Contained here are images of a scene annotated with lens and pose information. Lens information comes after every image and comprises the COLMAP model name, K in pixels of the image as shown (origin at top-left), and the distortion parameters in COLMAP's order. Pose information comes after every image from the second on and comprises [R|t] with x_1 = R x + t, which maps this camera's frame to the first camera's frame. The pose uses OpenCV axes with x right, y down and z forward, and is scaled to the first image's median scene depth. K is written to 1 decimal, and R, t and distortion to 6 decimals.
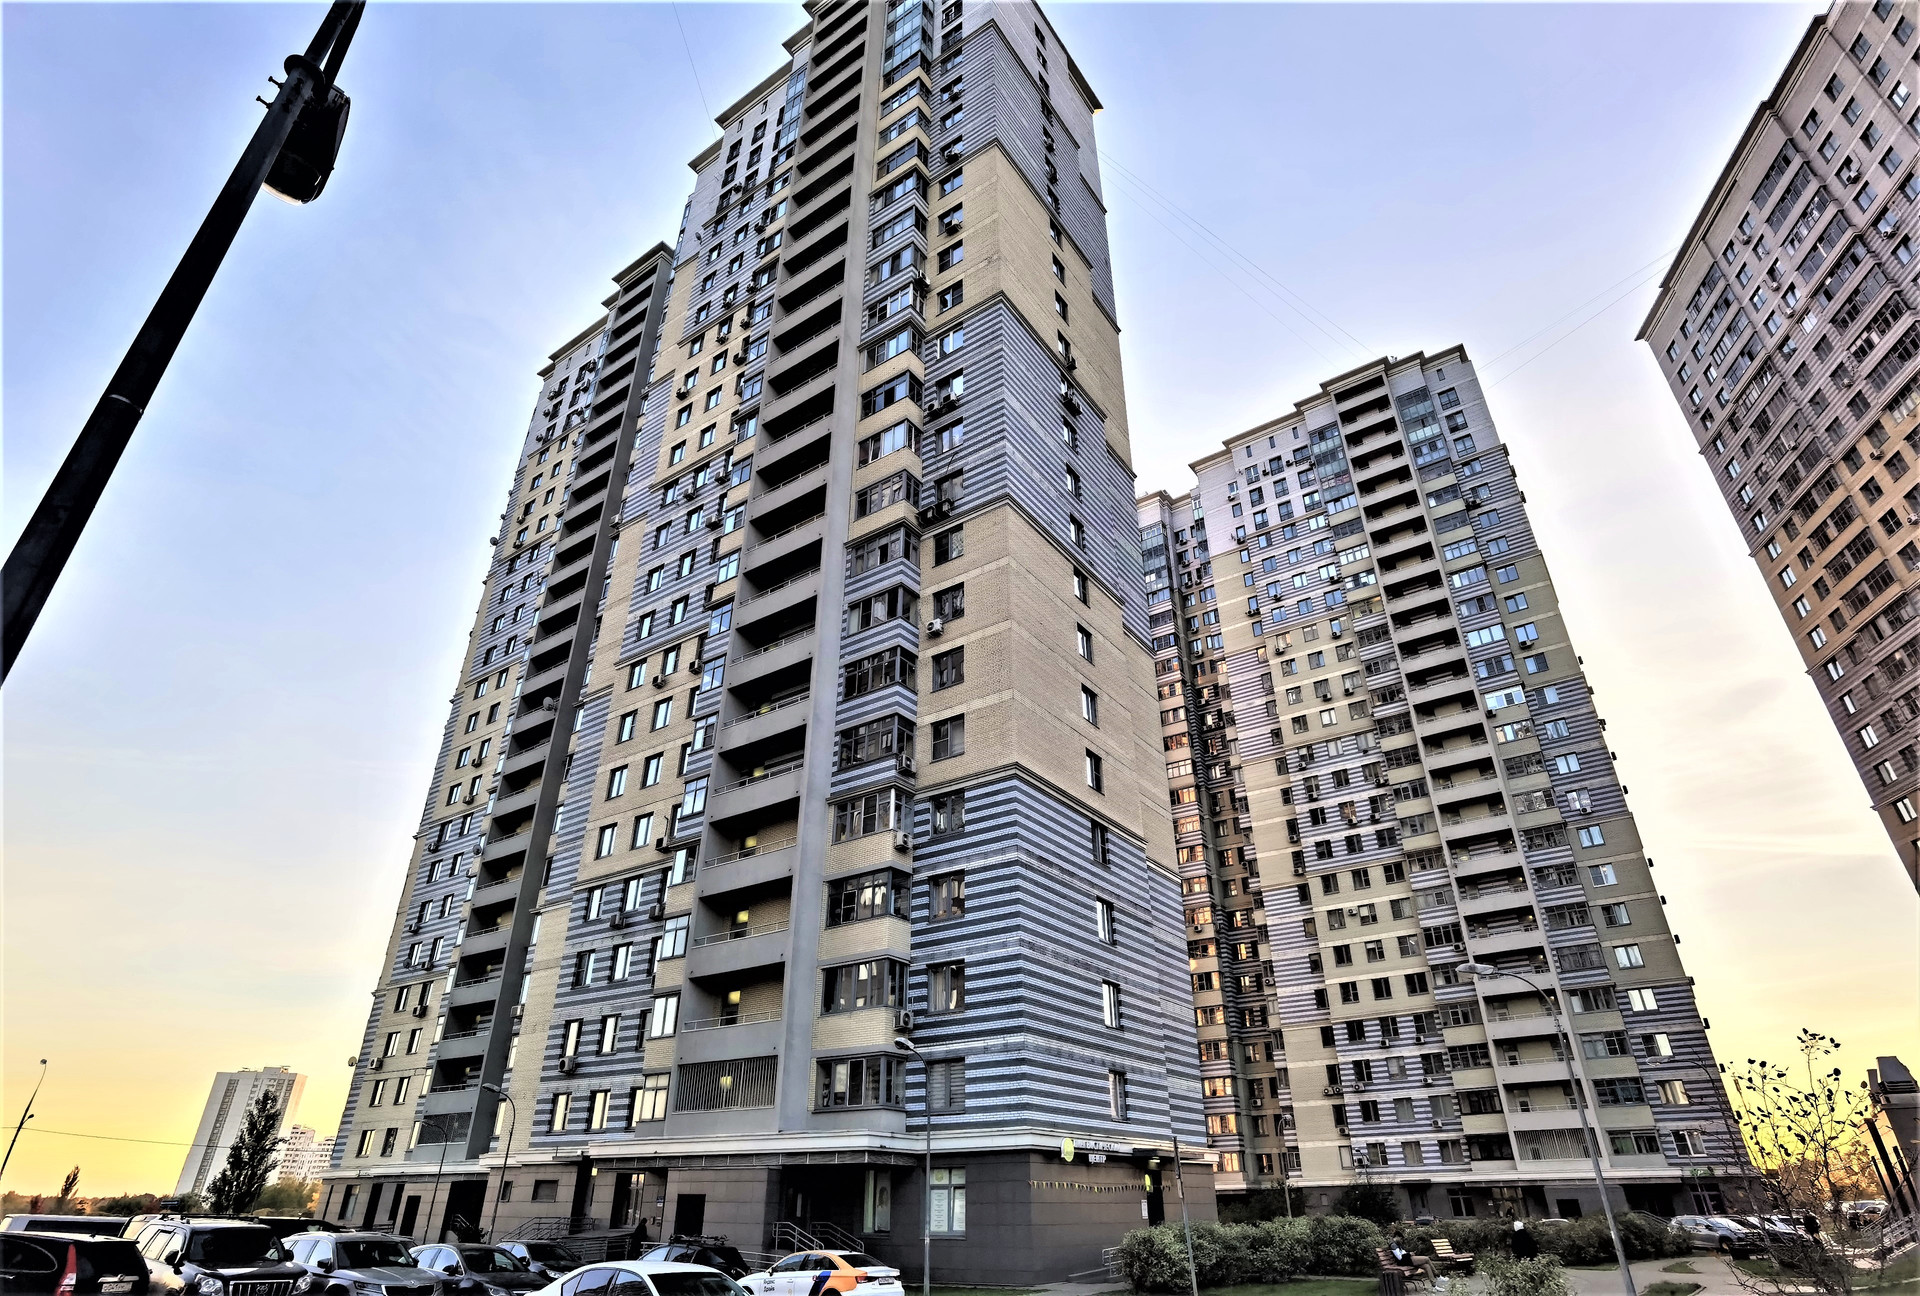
lens RADIAL K [[1000.6, 0, 960.0], [0, 1000.6, 648.0], [0, 0, 1]] dist [-0.003594, -0.000368]
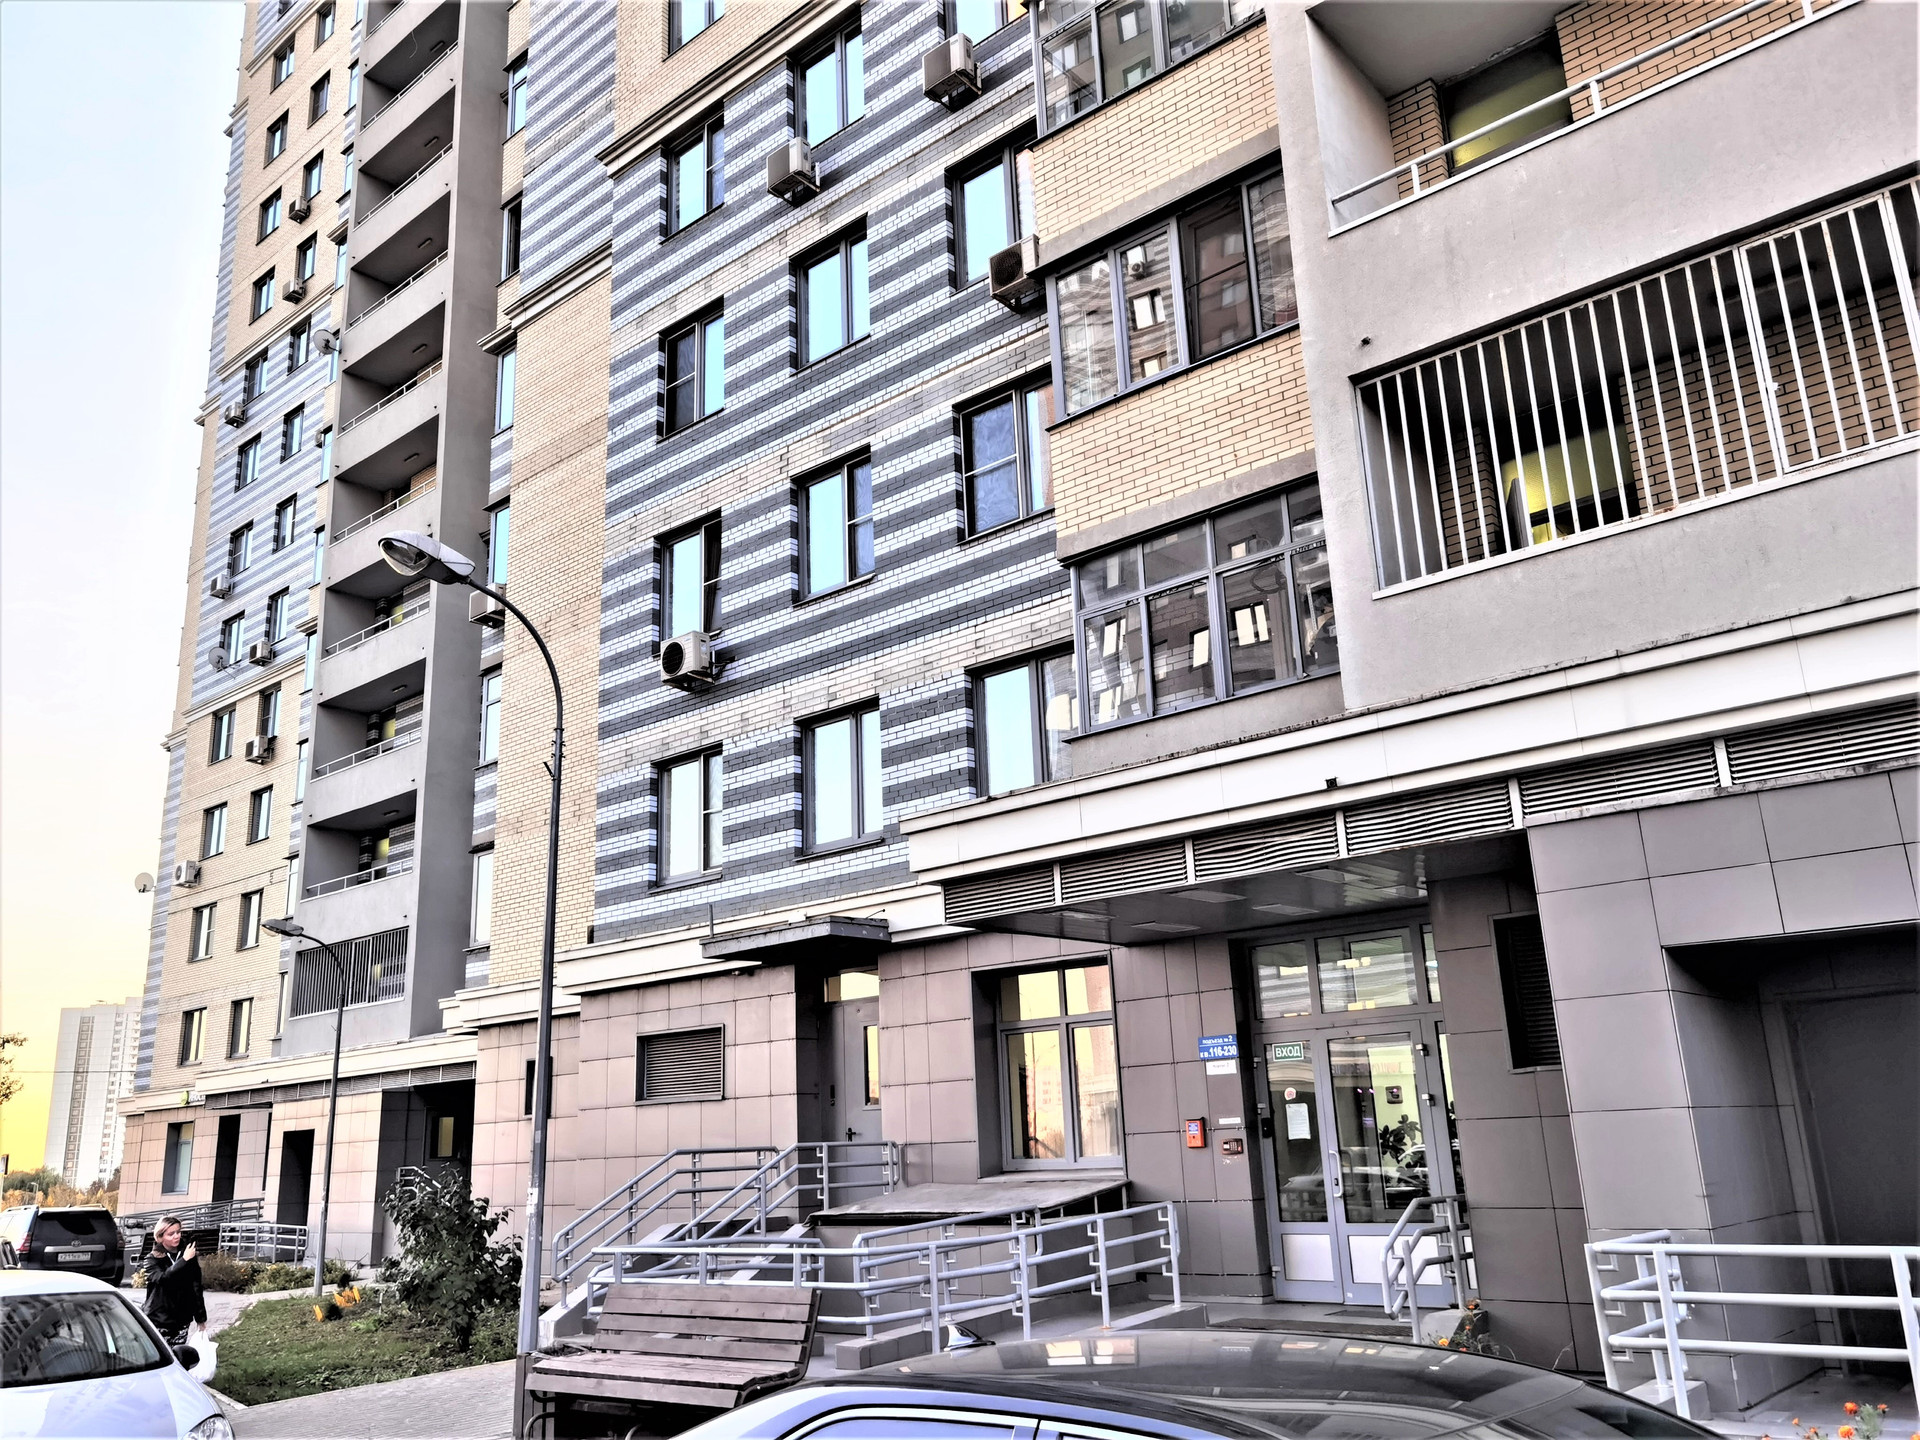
lens RADIAL K [[1543.9, 0, 960.0], [0, 1543.9, 720.0], [0, 0, 1]] dist [0.005599, 0.004609]
pose [[0.994551, -0.058783, -0.086101, -0.269784], [0.077099, 0.970627, 0.227900, 0.327435], [0.070175, -0.233297, 0.969870, 0.556535]]
